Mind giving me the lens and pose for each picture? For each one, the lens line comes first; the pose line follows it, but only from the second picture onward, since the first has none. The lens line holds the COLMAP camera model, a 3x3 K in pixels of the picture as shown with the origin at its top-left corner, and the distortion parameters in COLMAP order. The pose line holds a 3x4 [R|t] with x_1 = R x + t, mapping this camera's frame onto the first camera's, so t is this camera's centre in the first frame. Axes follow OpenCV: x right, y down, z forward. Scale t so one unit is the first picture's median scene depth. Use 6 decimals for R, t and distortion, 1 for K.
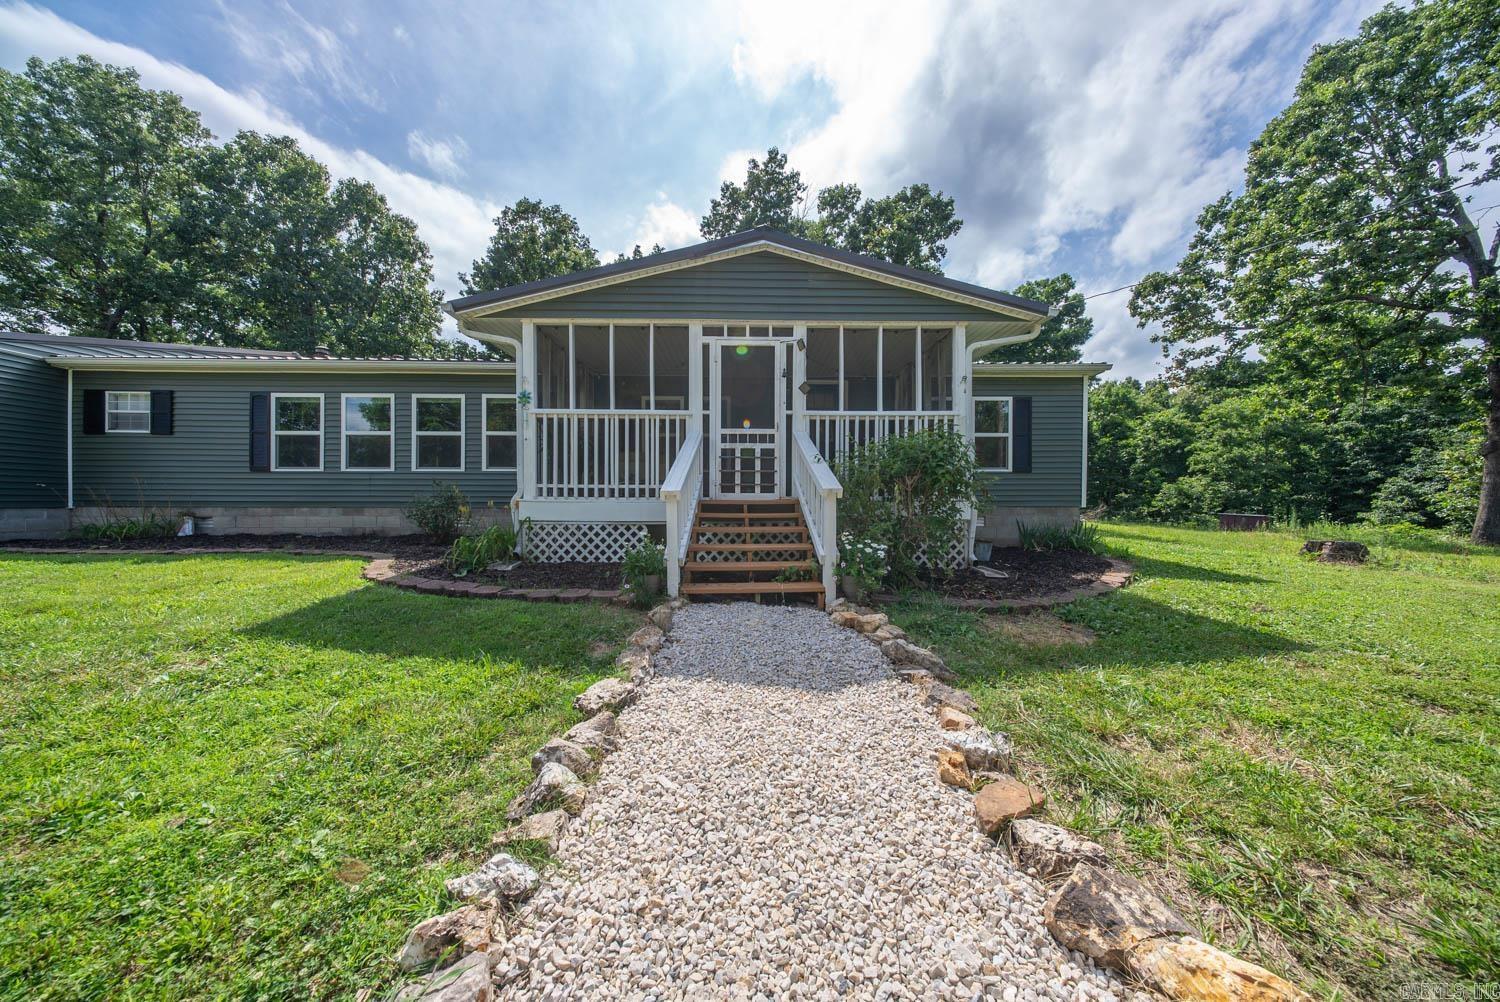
lens RADIAL K [[458.1, 0, 744.7], [0, 458.1, 505.8], [0, 0, 1]] dist [0.000125, 0.000005]
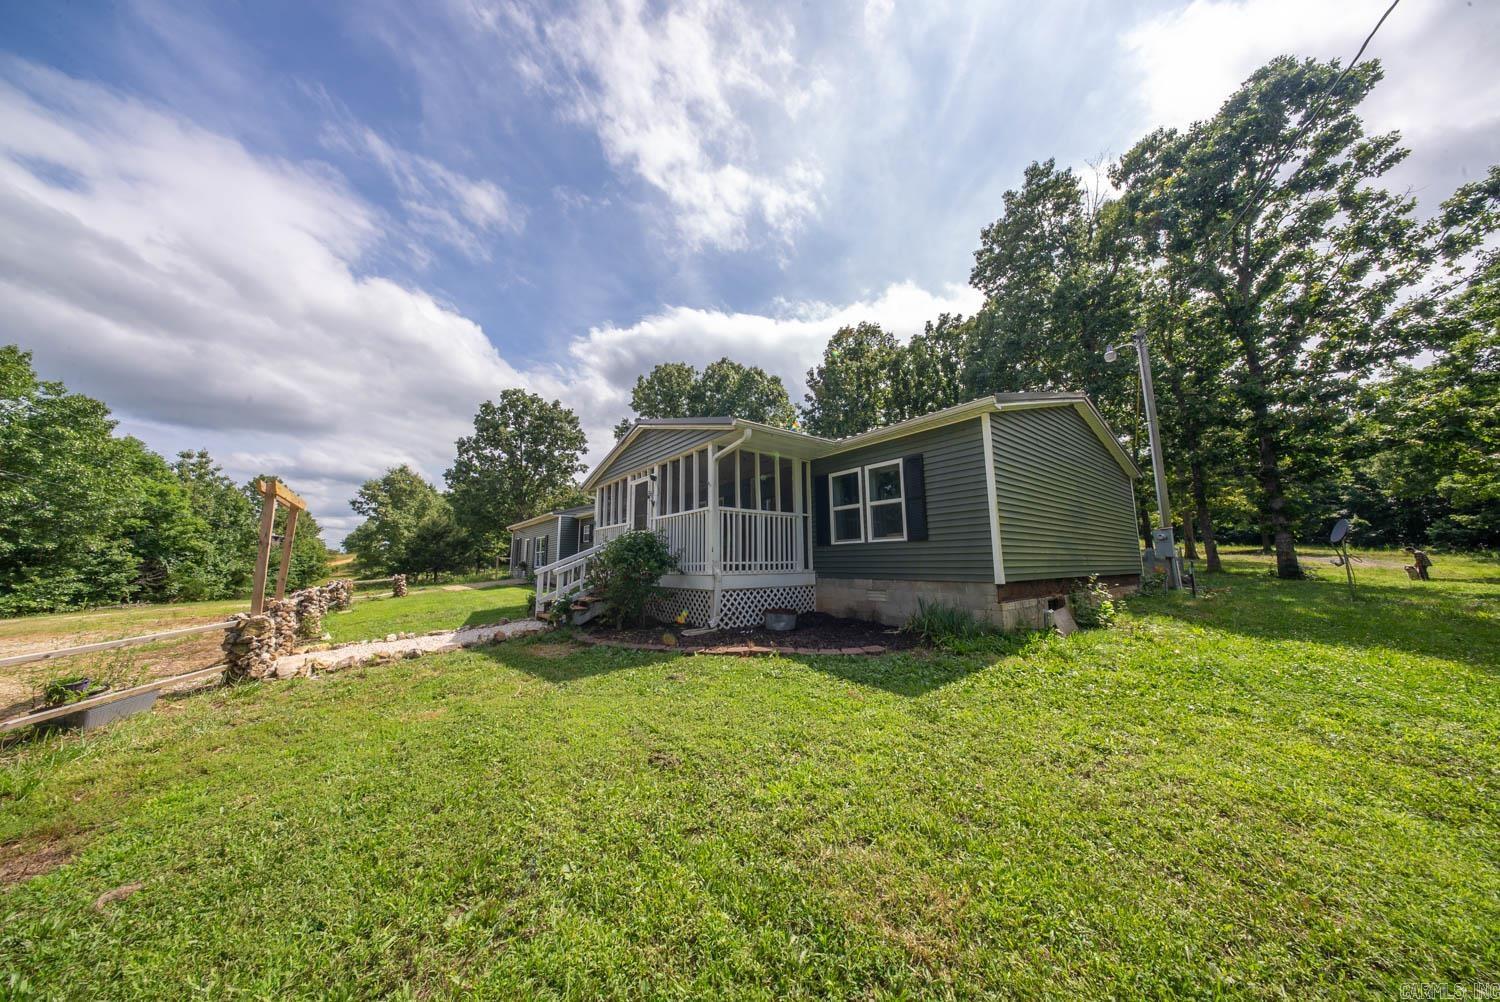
lens RADIAL K [[458.1, 0, 744.7], [0, 458.1, 505.8], [0, 0, 1]] dist [0.000125, 0.000005]
pose [[0.608649, -0.125860, -0.783394, 0.338118], [0.018954, 0.989363, -0.144225, -0.005939], [0.793213, 0.072934, 0.604560, 0.065884]]
